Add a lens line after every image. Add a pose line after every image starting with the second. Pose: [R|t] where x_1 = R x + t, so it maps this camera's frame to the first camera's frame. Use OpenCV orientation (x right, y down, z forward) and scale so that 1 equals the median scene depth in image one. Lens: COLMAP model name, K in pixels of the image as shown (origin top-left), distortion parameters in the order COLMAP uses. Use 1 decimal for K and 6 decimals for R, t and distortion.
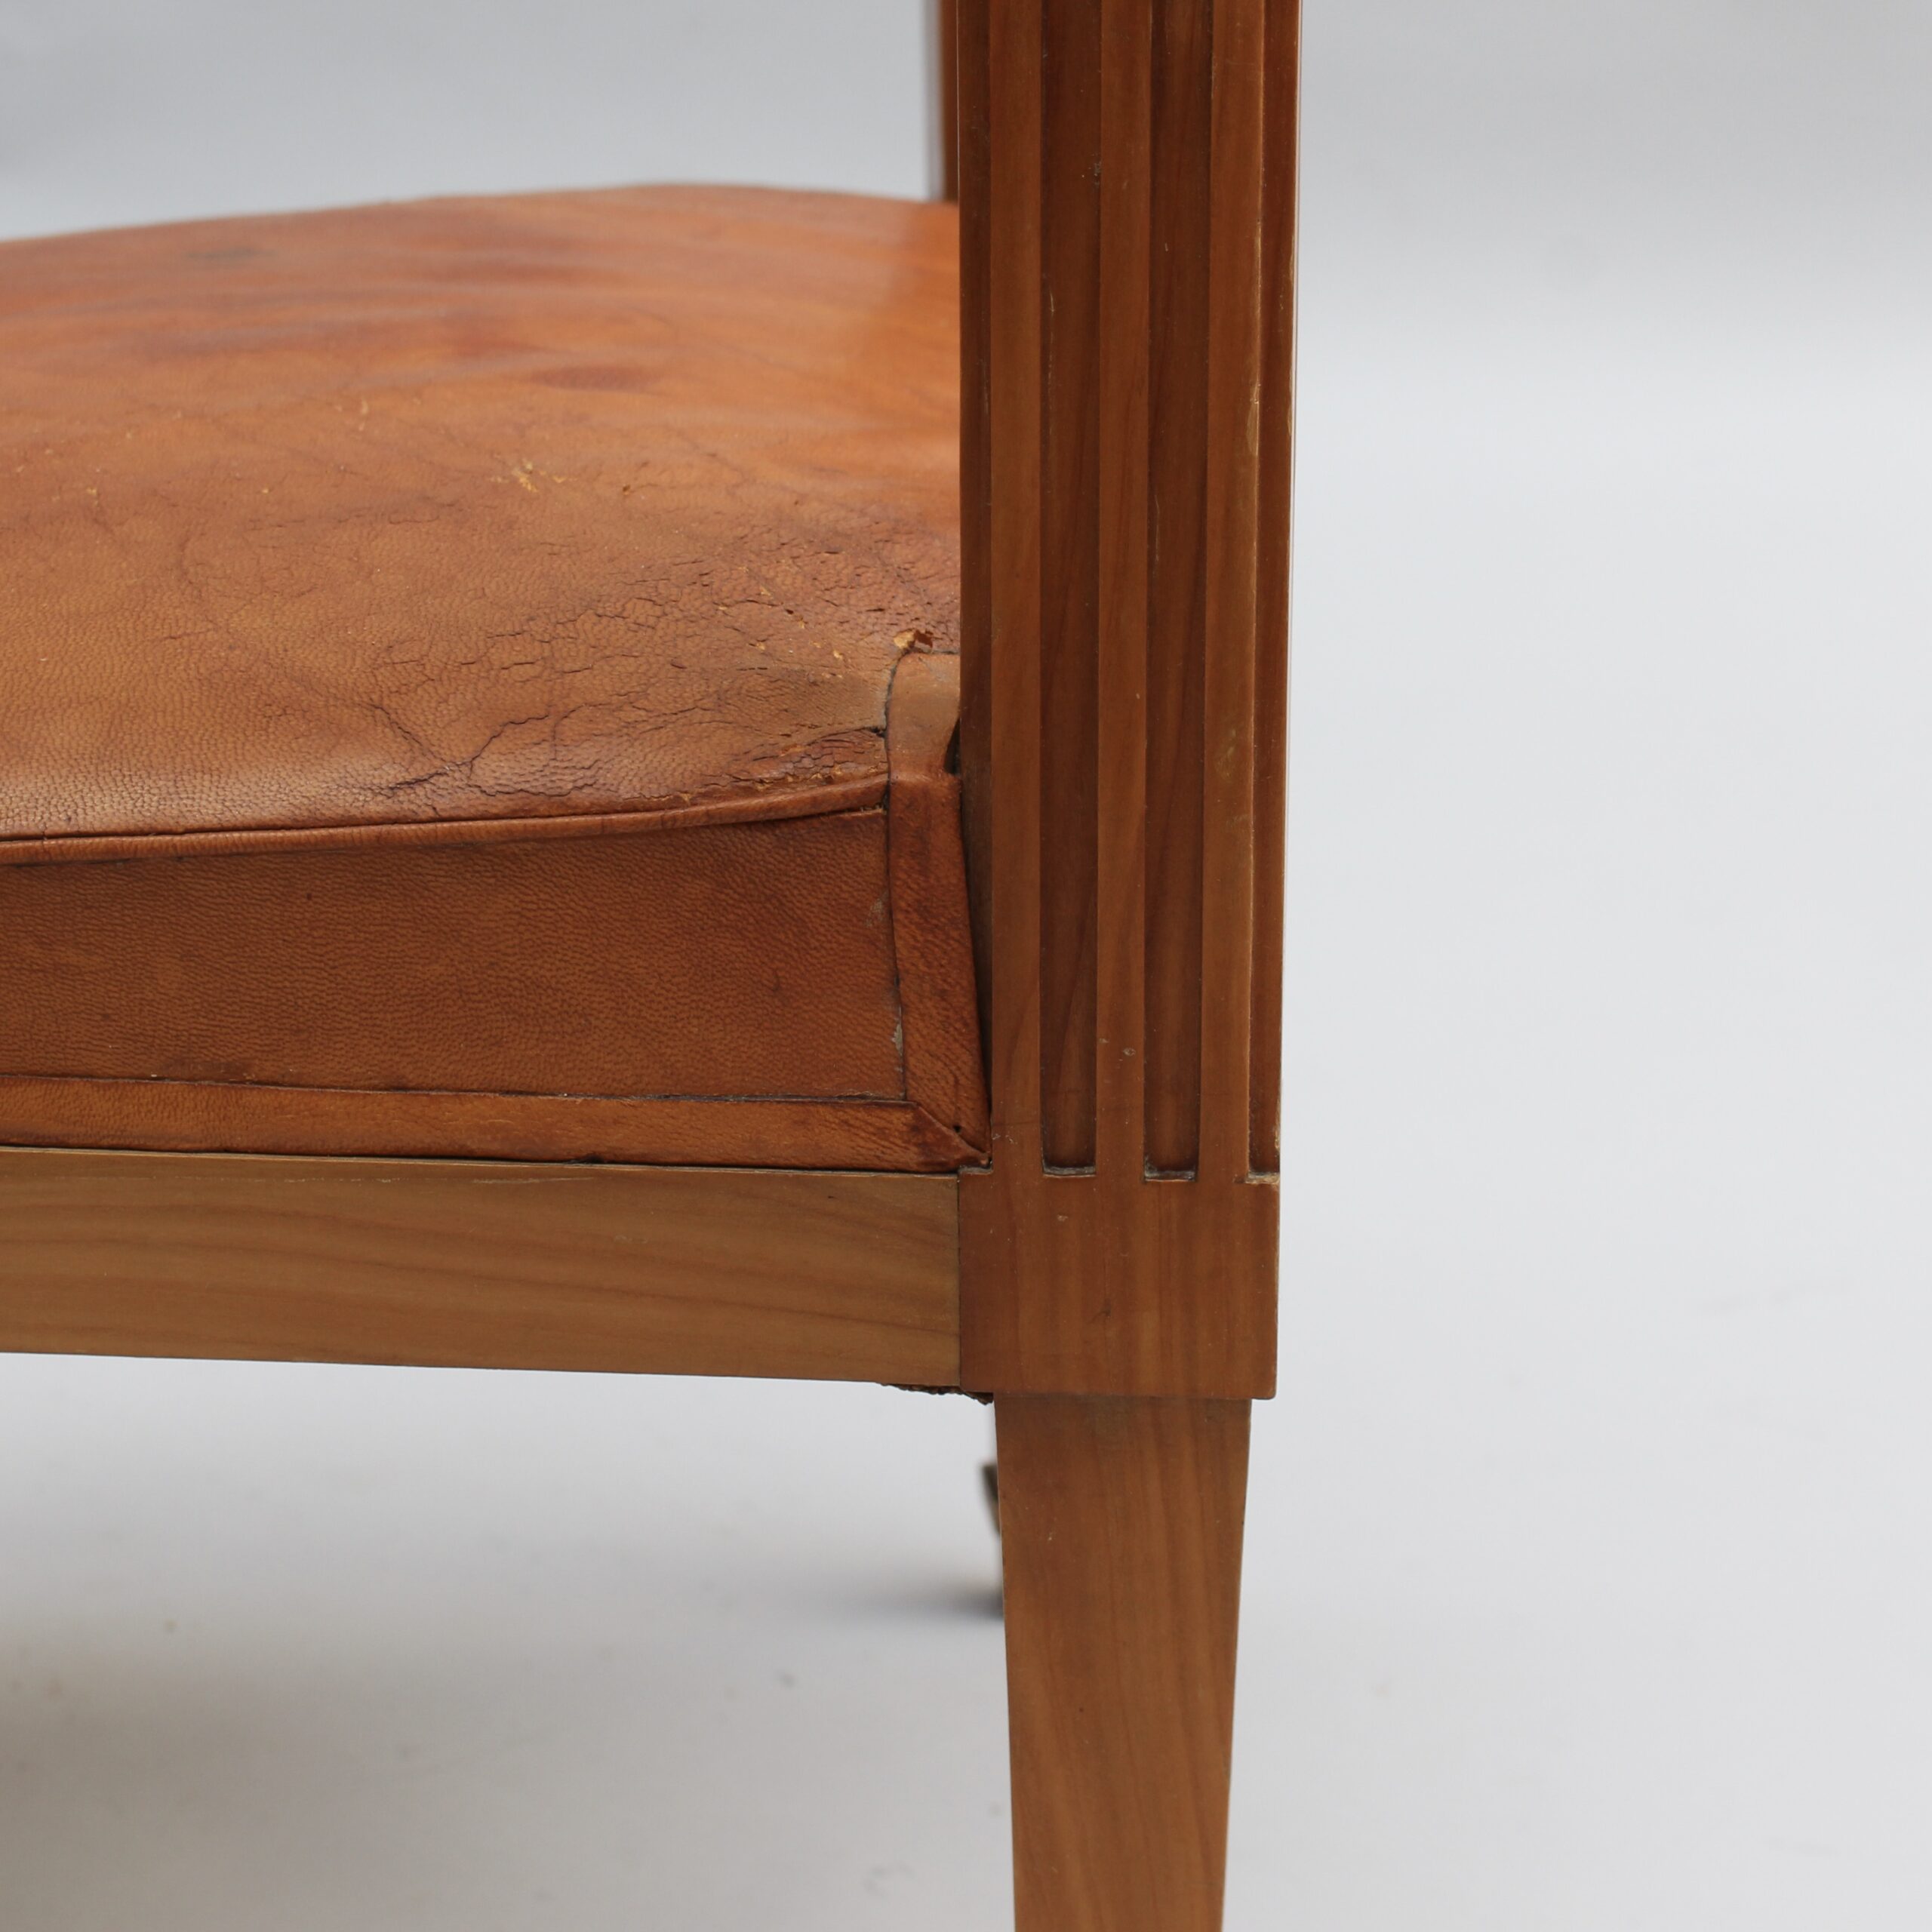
lens RADIAL K [[4508.4, 0, 1031.9], [0, 4508.4, 1000.1], [0, 0, 1]] dist [-0.068339, 0.358008]
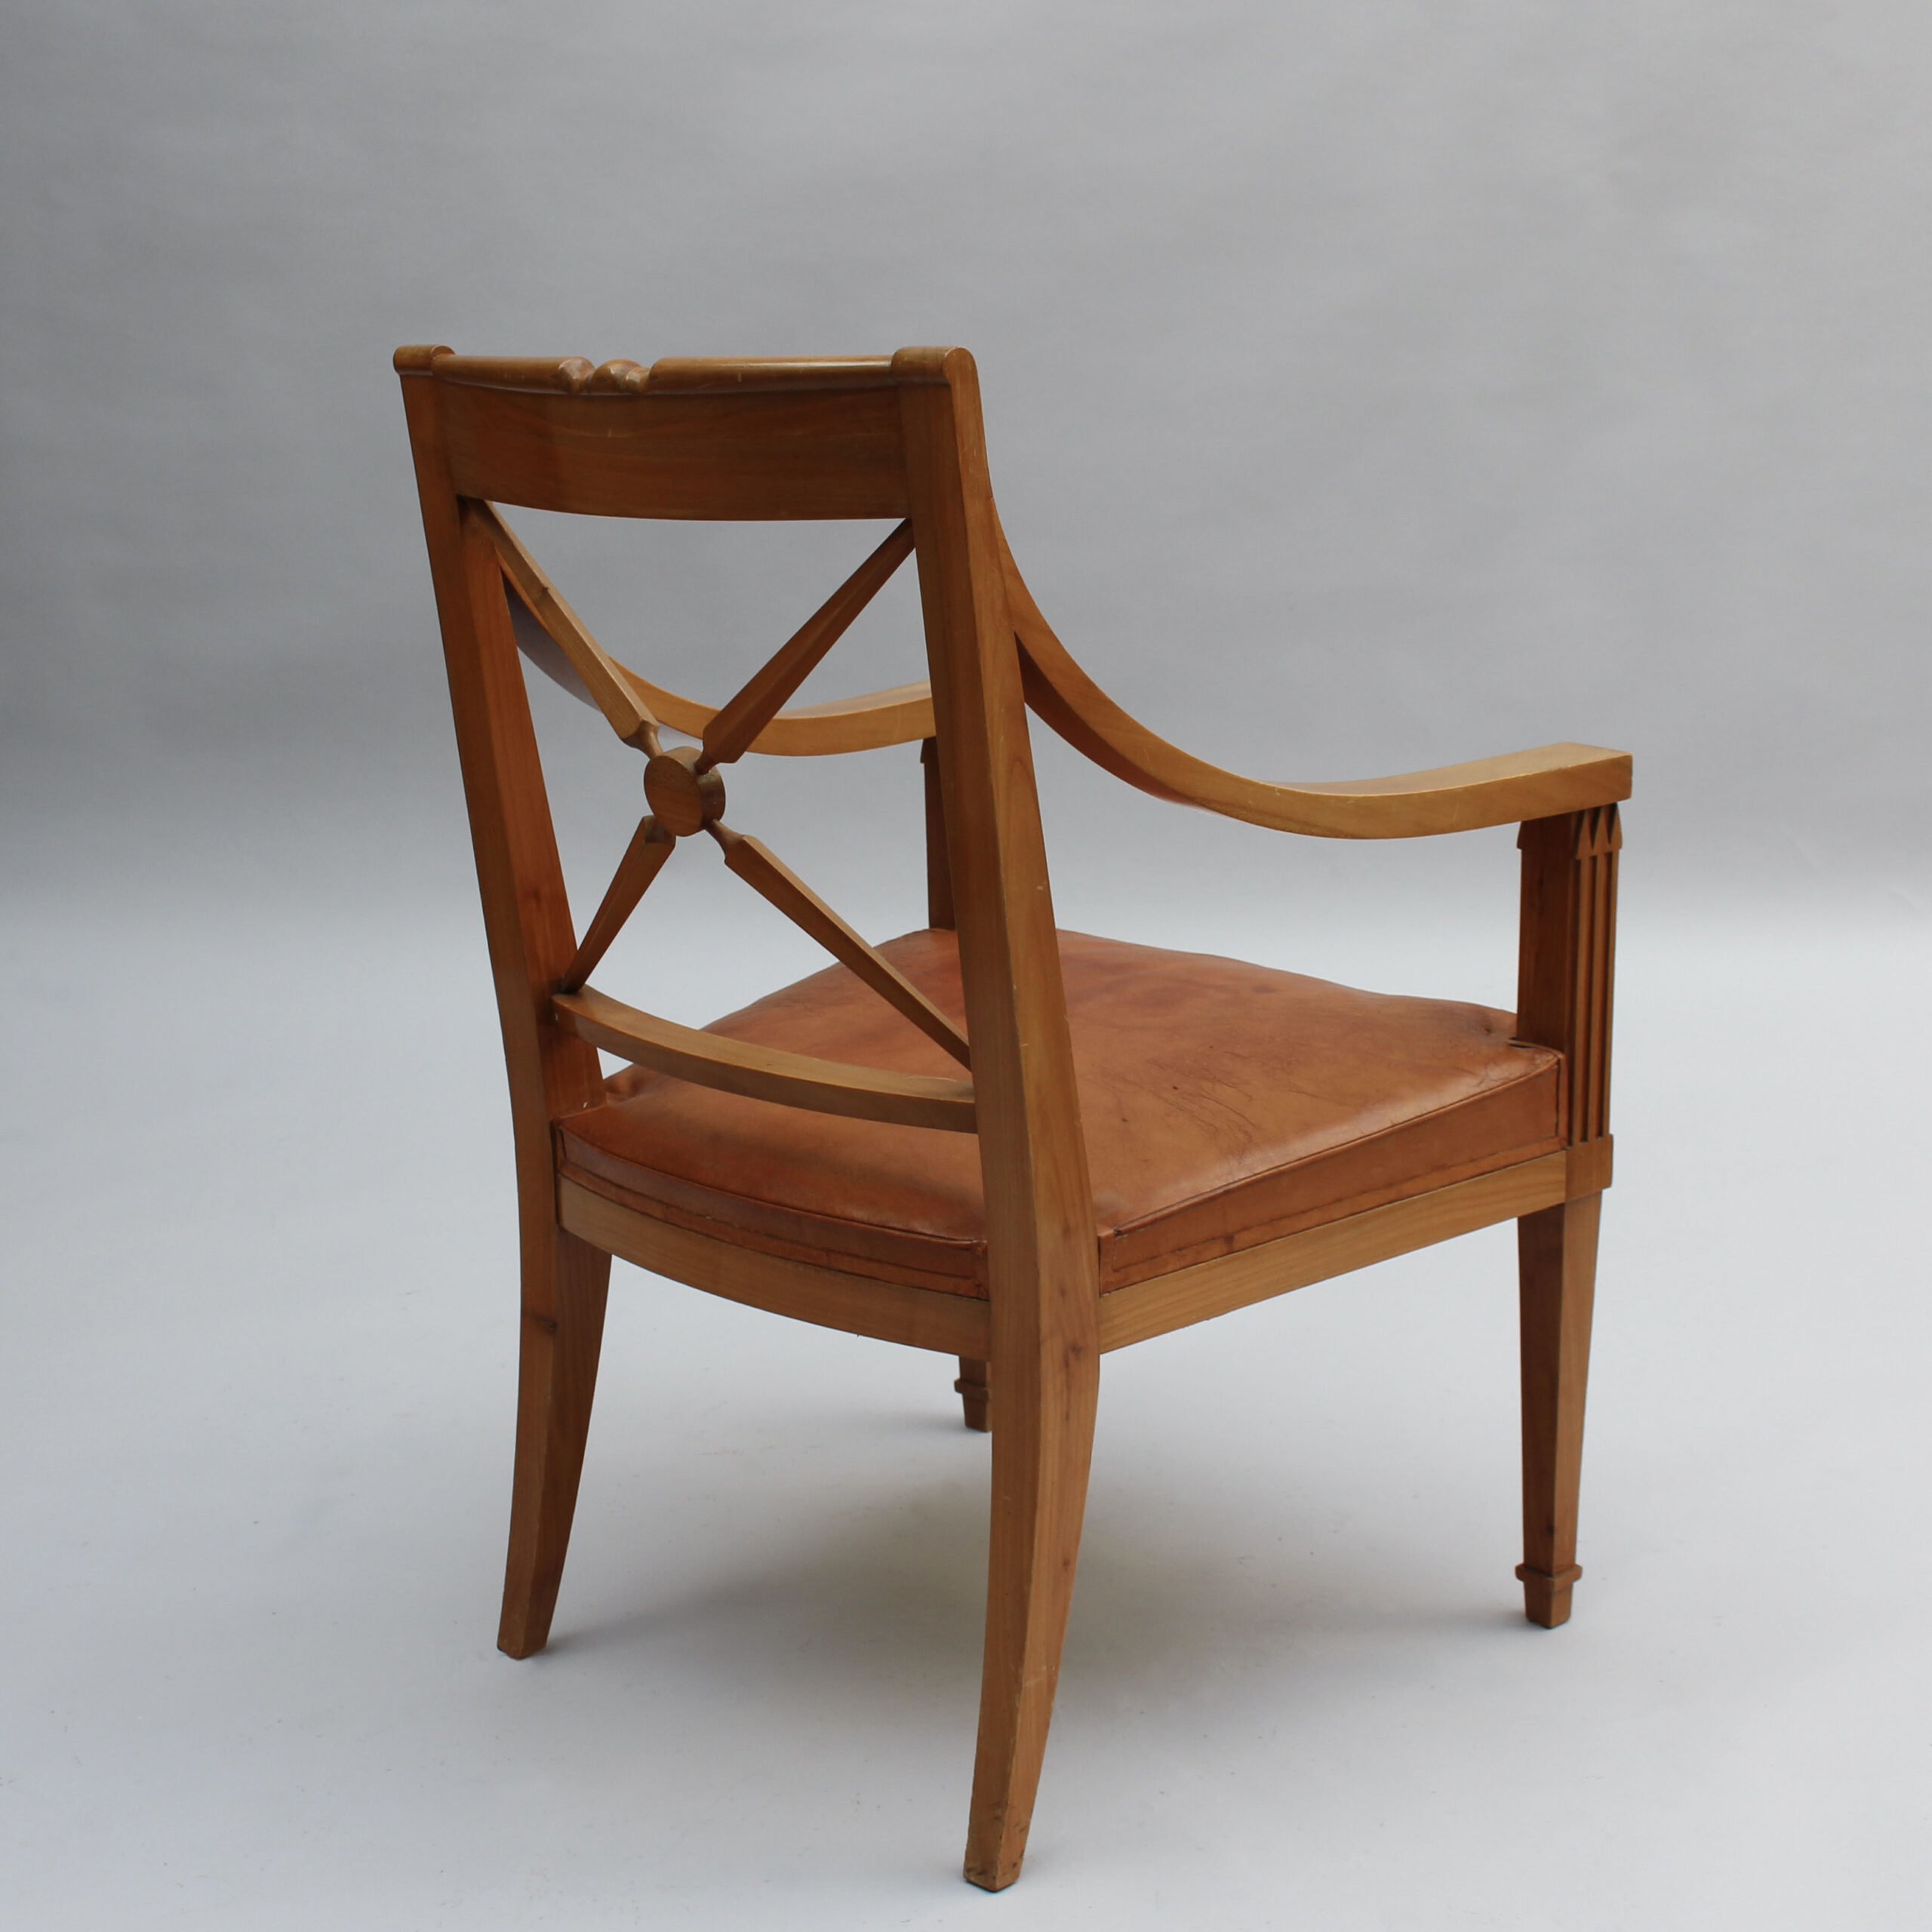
lens RADIAL K [[3228.1, 0, 1035.9], [0, 3228.1, 964.9], [0, 0, 1]] dist [-0.146684, 0.210154]
pose [[0.687938, -0.175364, 0.704265, -2.406287], [0.233731, 0.972204, 0.013769, -0.281378], [-0.687104, 0.155136, 0.709803, -0.792293]]
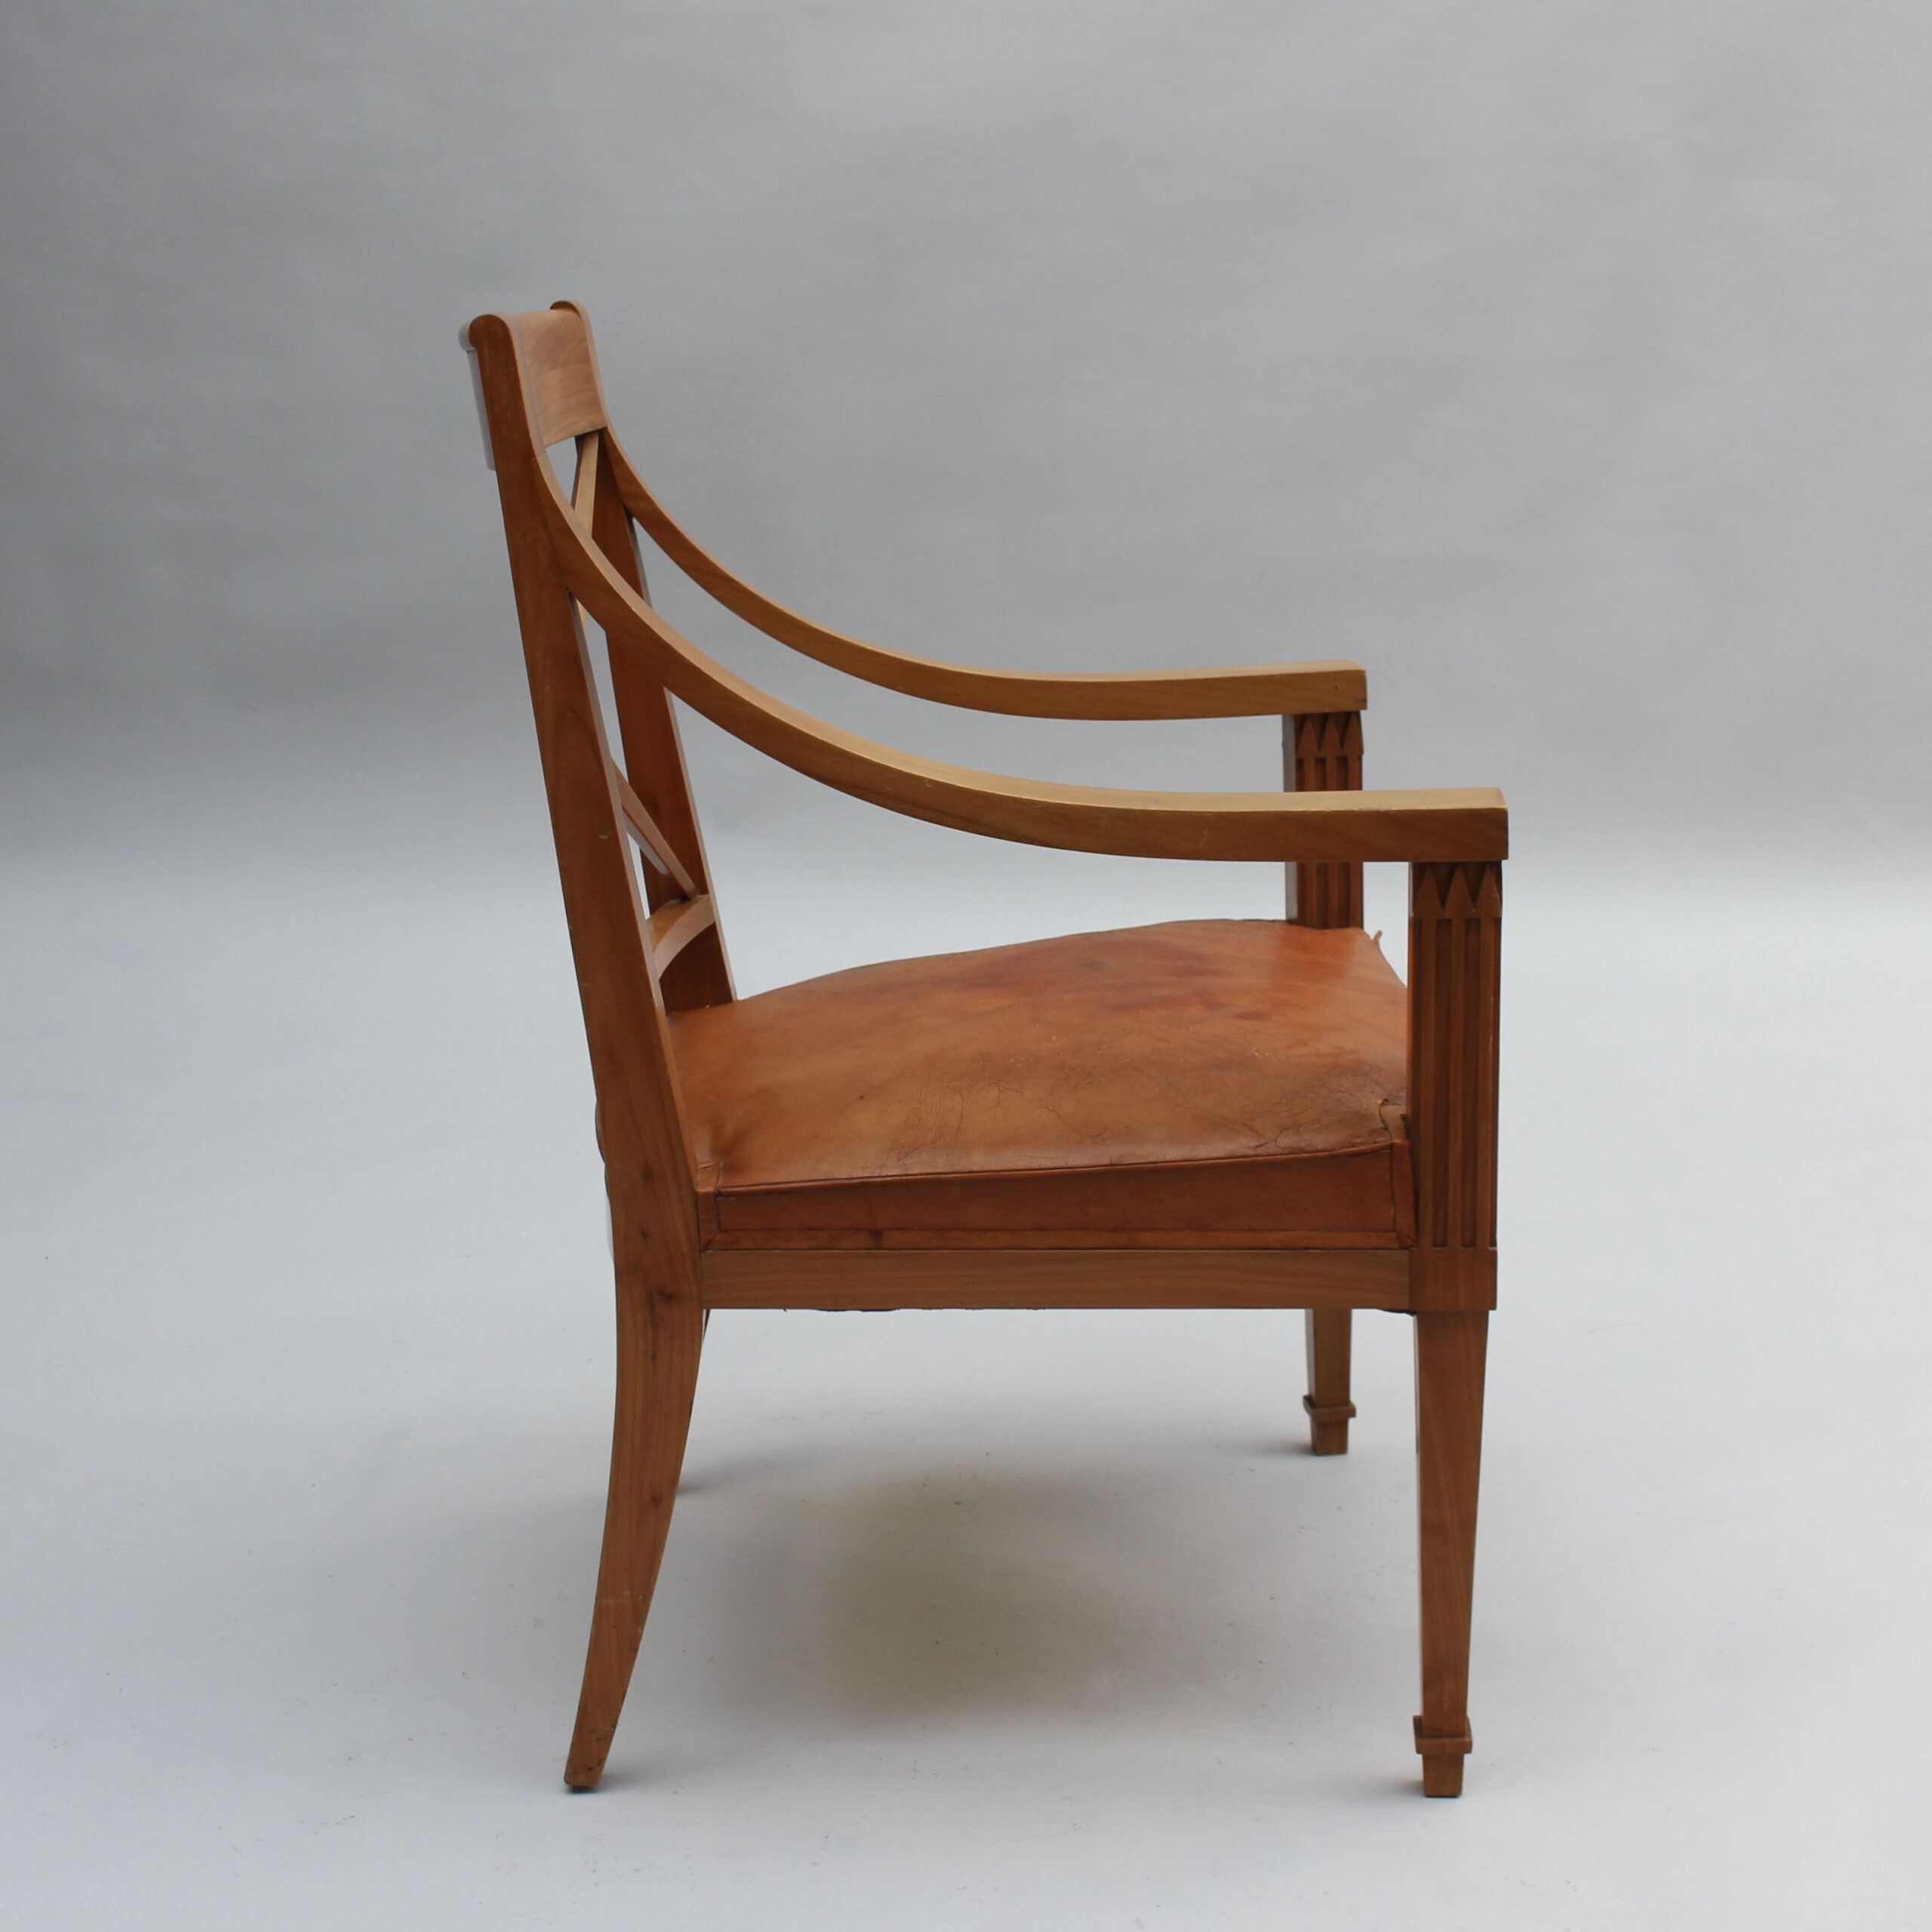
lens RADIAL K [[3228.1, 0, 1035.9], [0, 3228.1, 964.9], [0, 0, 1]] dist [-0.146684, 0.210154]
pose [[0.999621, -0.022759, 0.015481, -0.351504], [0.024049, 0.995744, -0.088965, 0.033610], [-0.013390, 0.089304, 0.995914, -1.594428]]
